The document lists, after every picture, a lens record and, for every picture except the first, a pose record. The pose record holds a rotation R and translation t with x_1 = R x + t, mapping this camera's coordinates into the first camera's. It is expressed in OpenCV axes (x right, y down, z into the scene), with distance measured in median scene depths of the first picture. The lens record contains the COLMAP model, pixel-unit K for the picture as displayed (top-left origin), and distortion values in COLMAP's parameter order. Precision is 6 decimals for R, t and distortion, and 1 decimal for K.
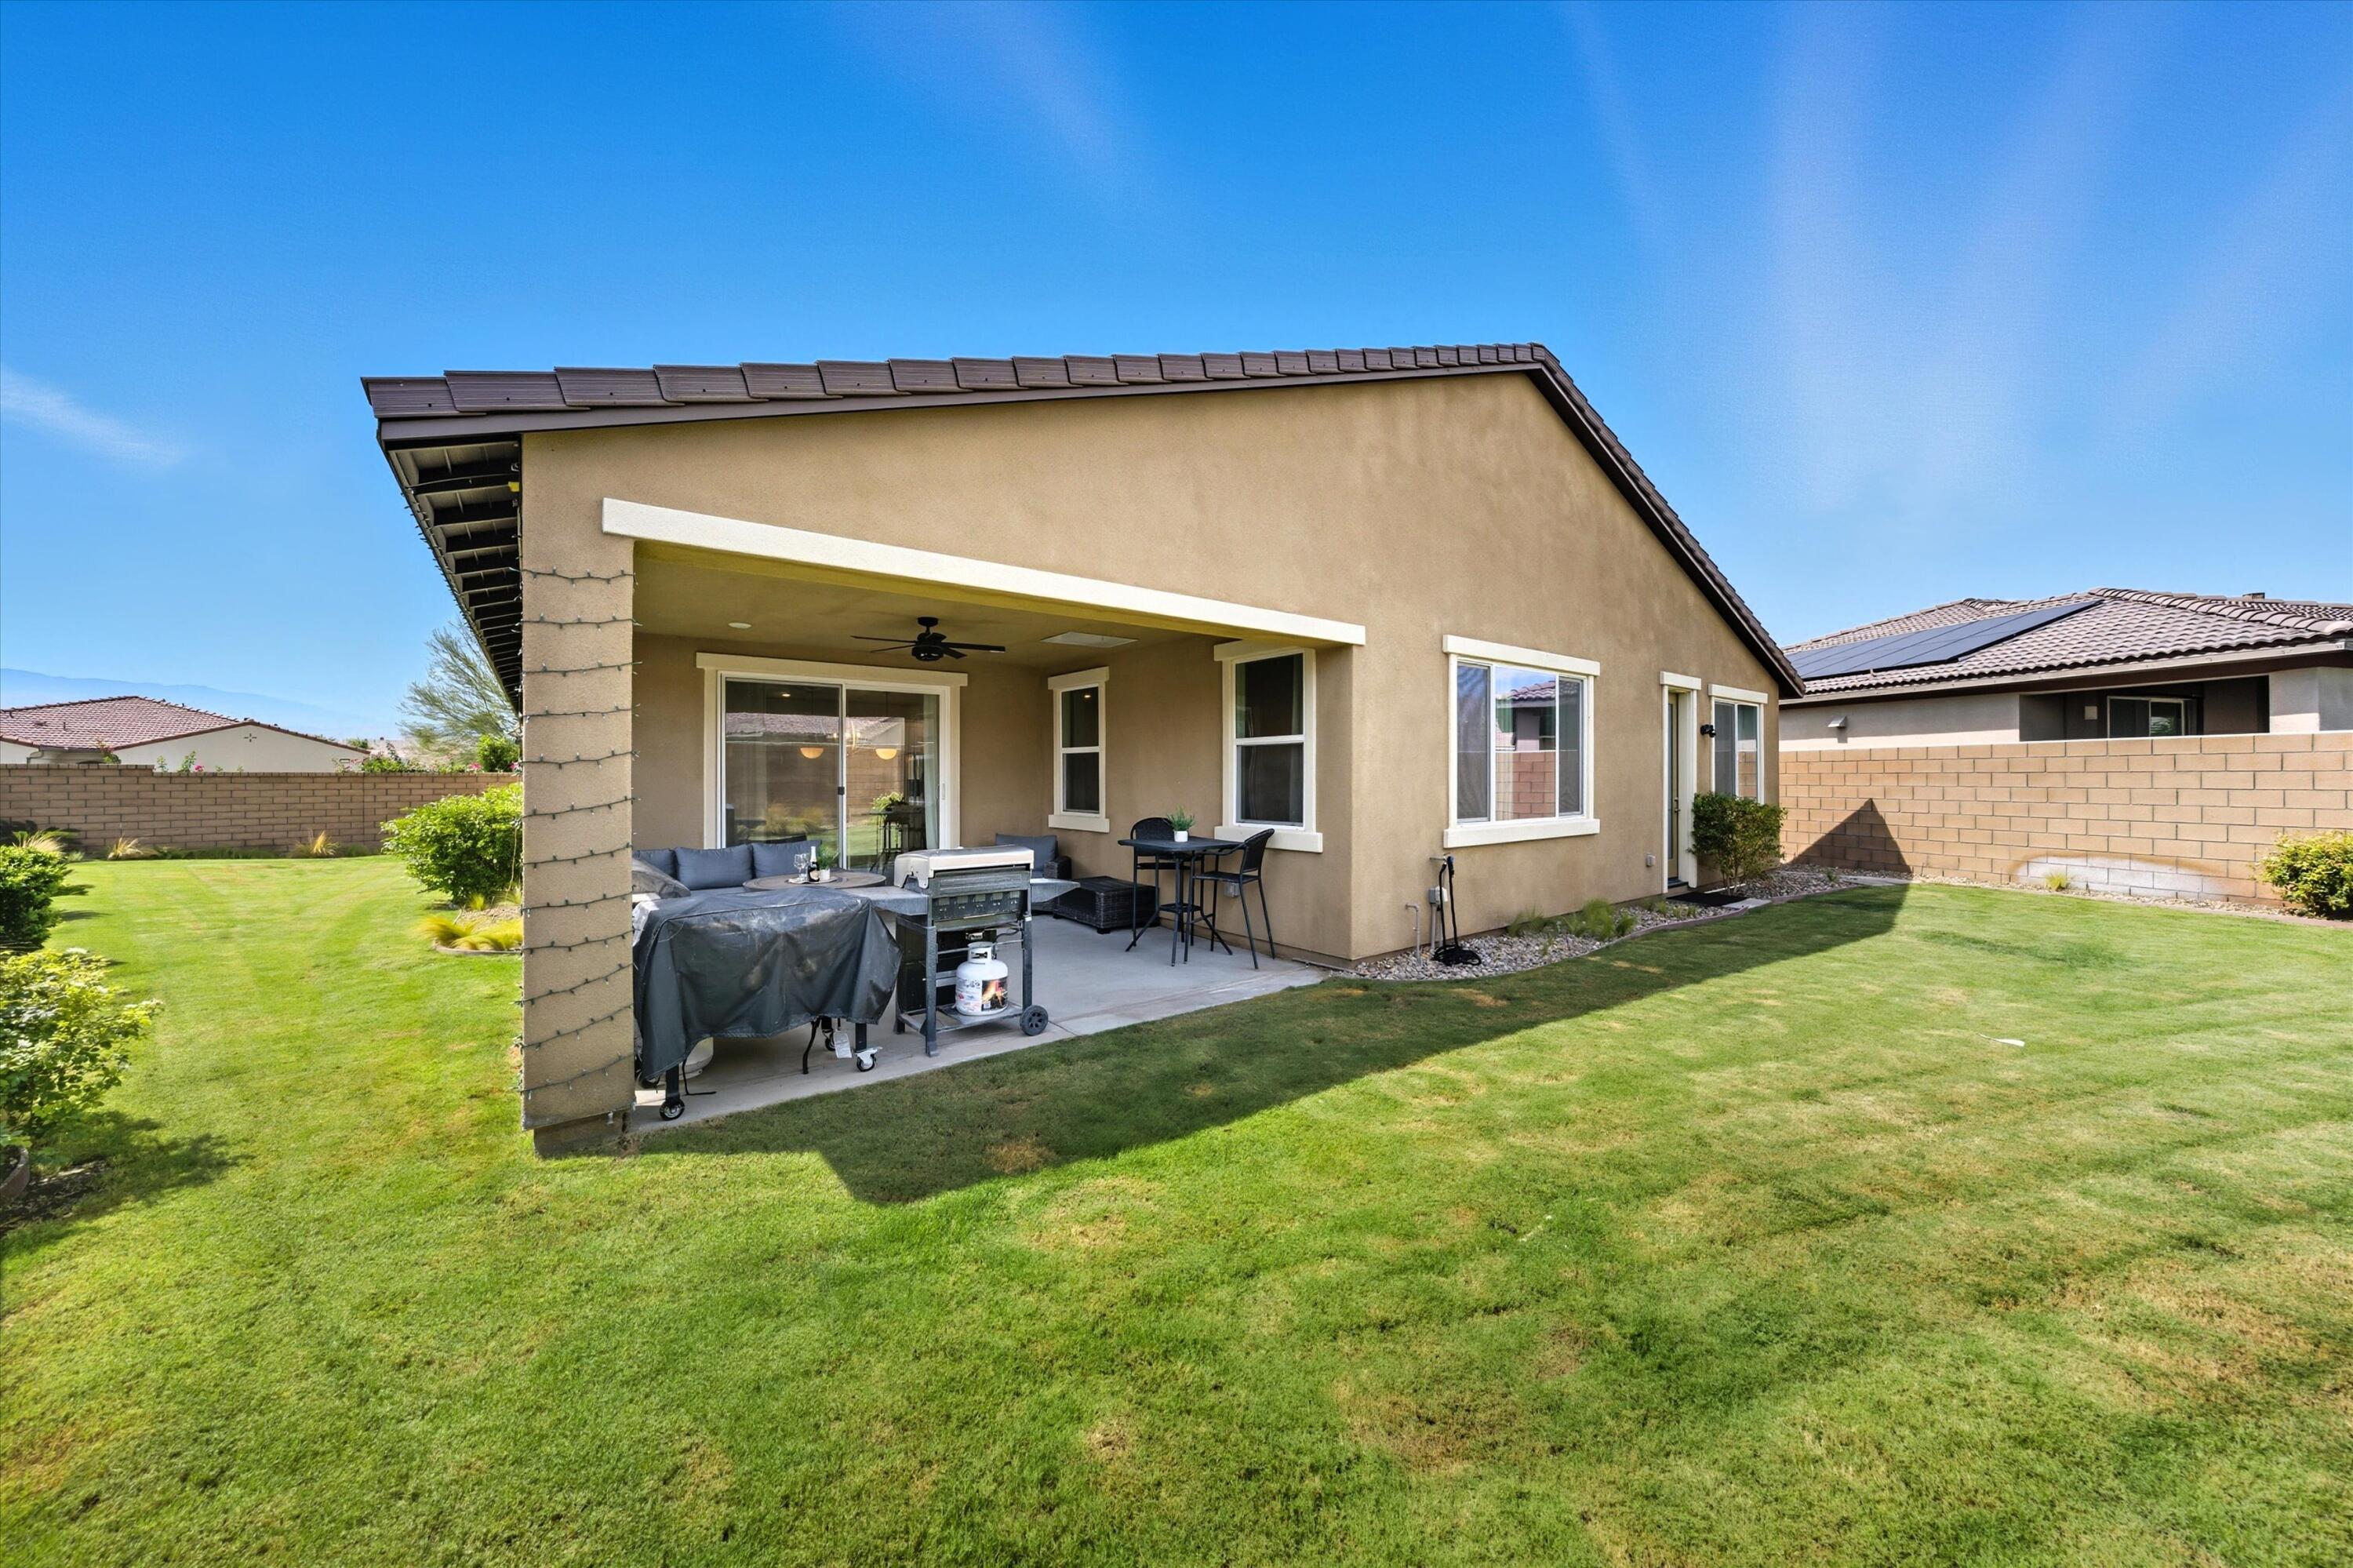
lens RADIAL K [[819.0, 0, 1167.8], [0, 819.0, 776.8], [0, 0, 1]] dist [-0.001580, -0.000090]
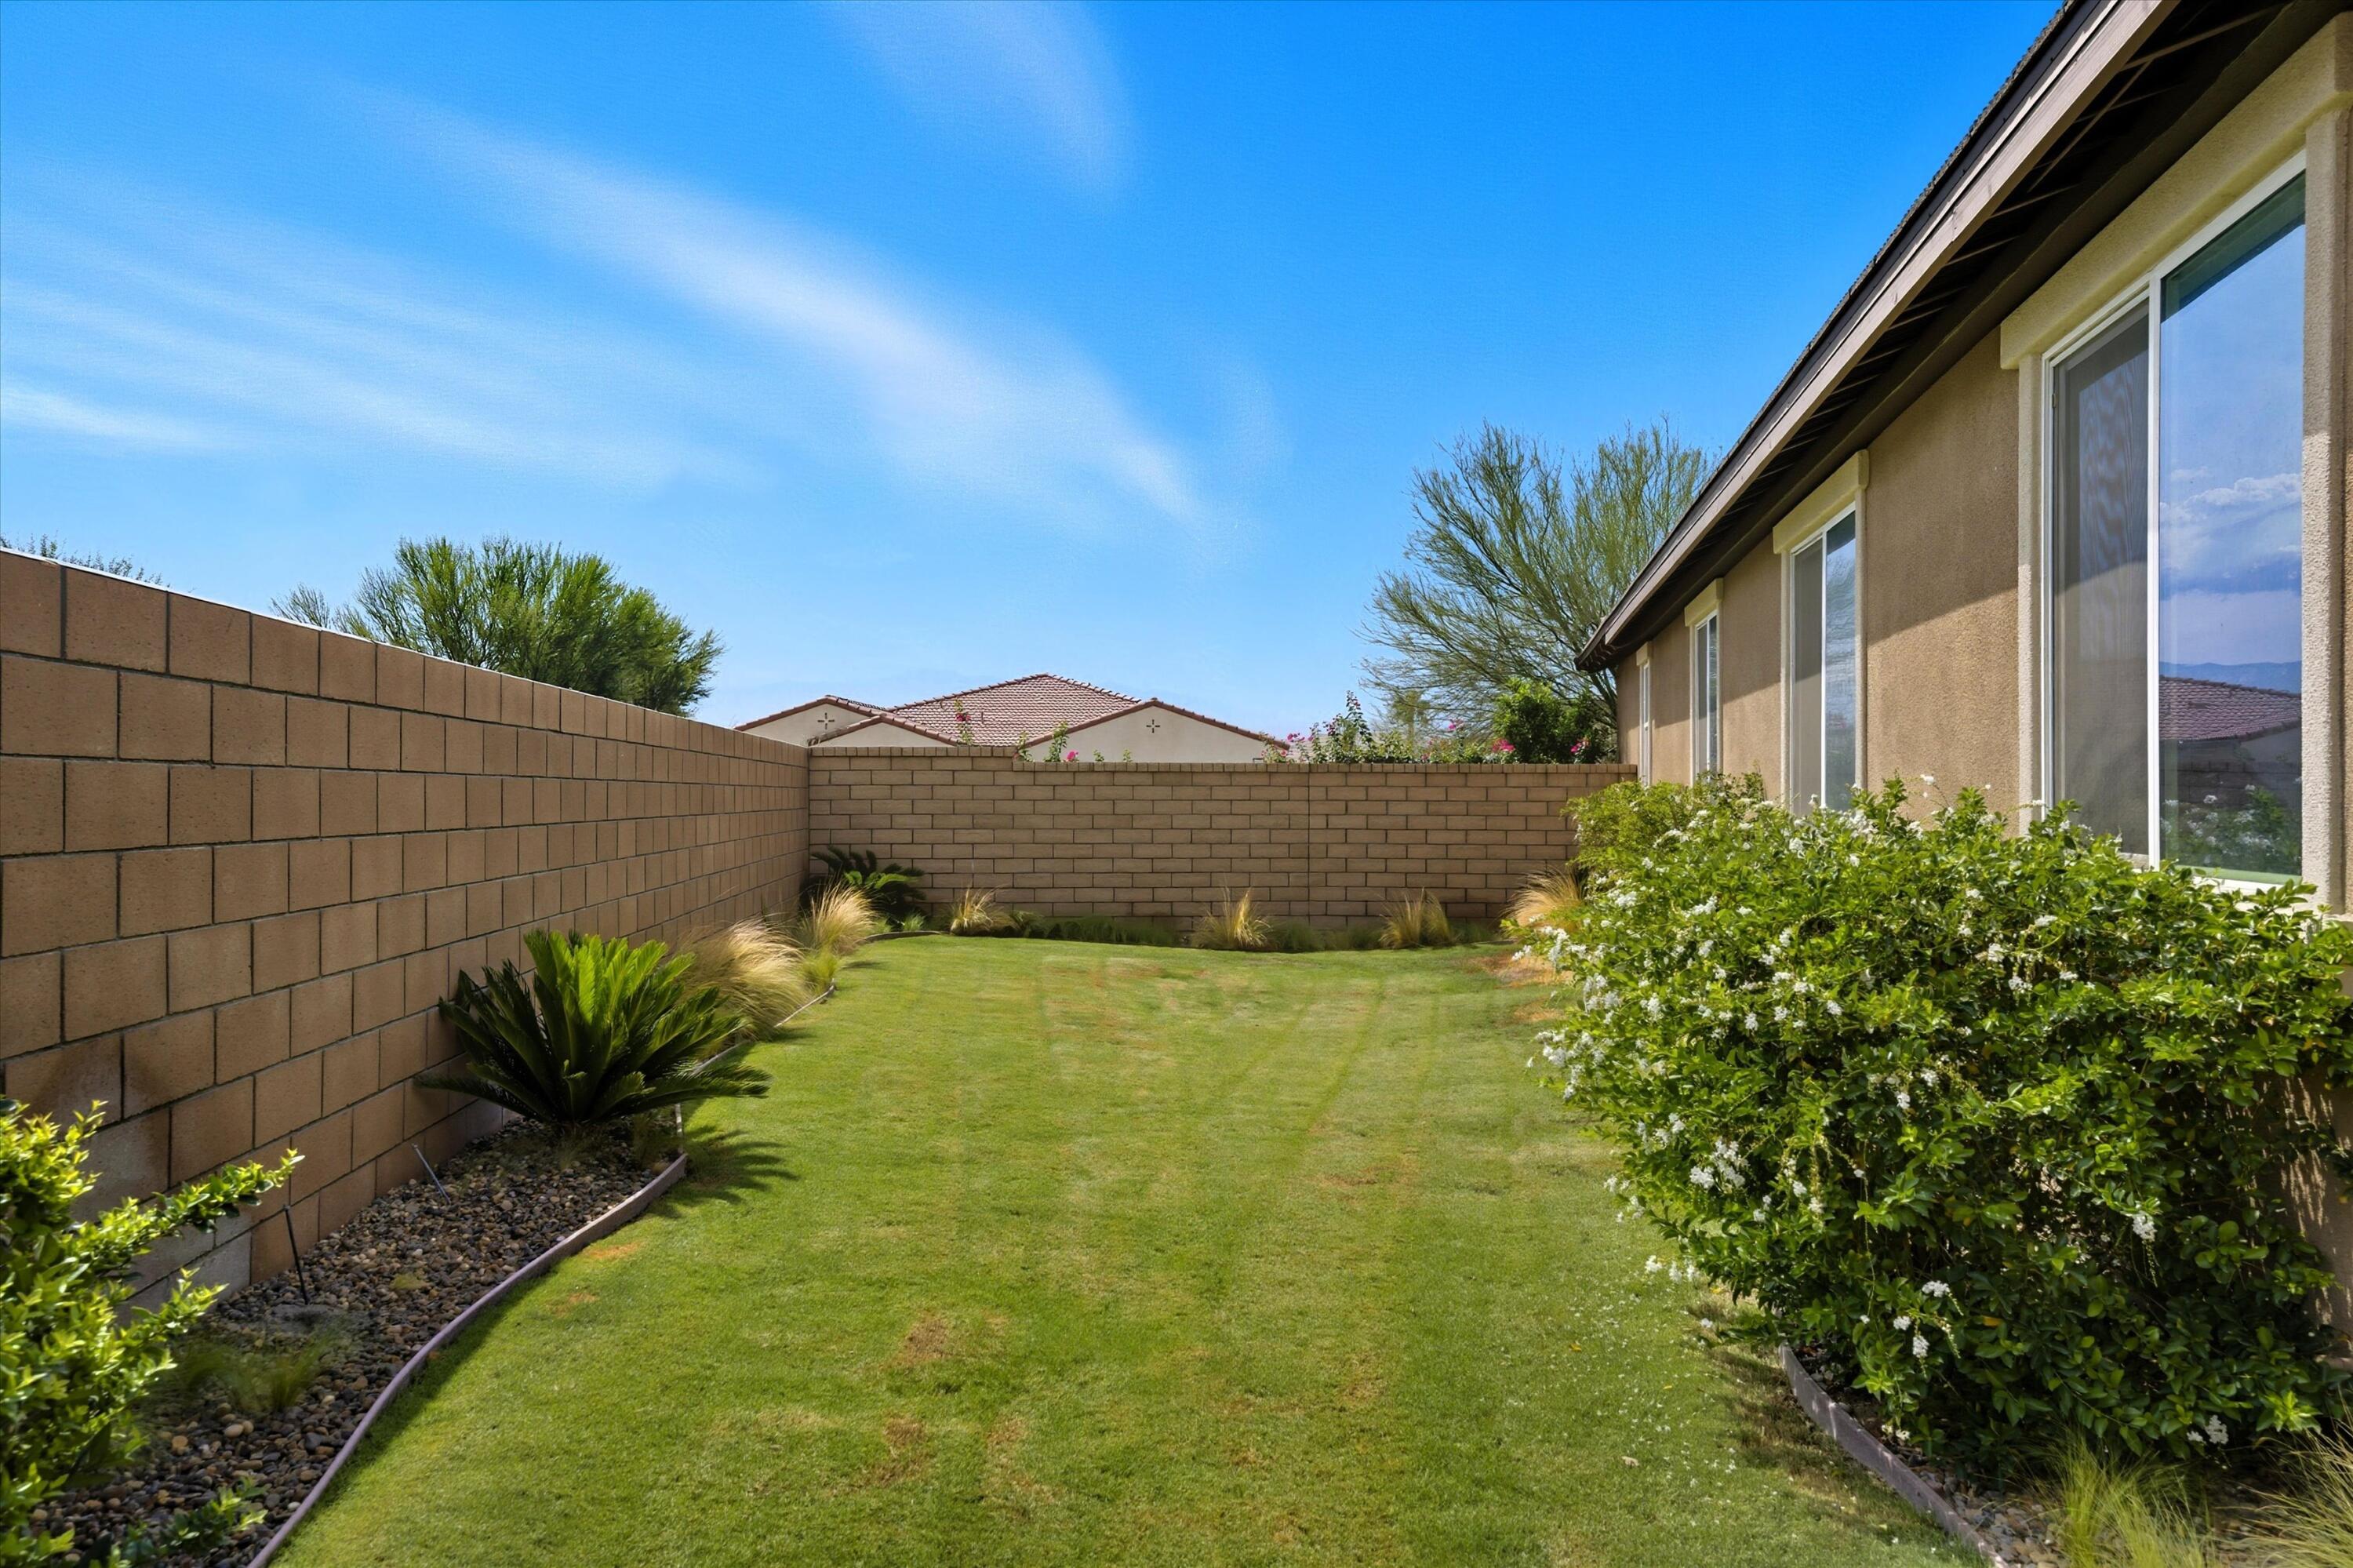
lens RADIAL K [[1381.3, 0, 1175.9], [0, 1381.3, 792.7], [0, 0, 1]] dist [0.024407, -0.002632]
pose [[0.671503, -0.003442, -0.740994, -0.528544], [-0.003294, 0.999965, -0.007630, 0.019027], [0.740995, 0.007564, 0.671468, 0.490311]]
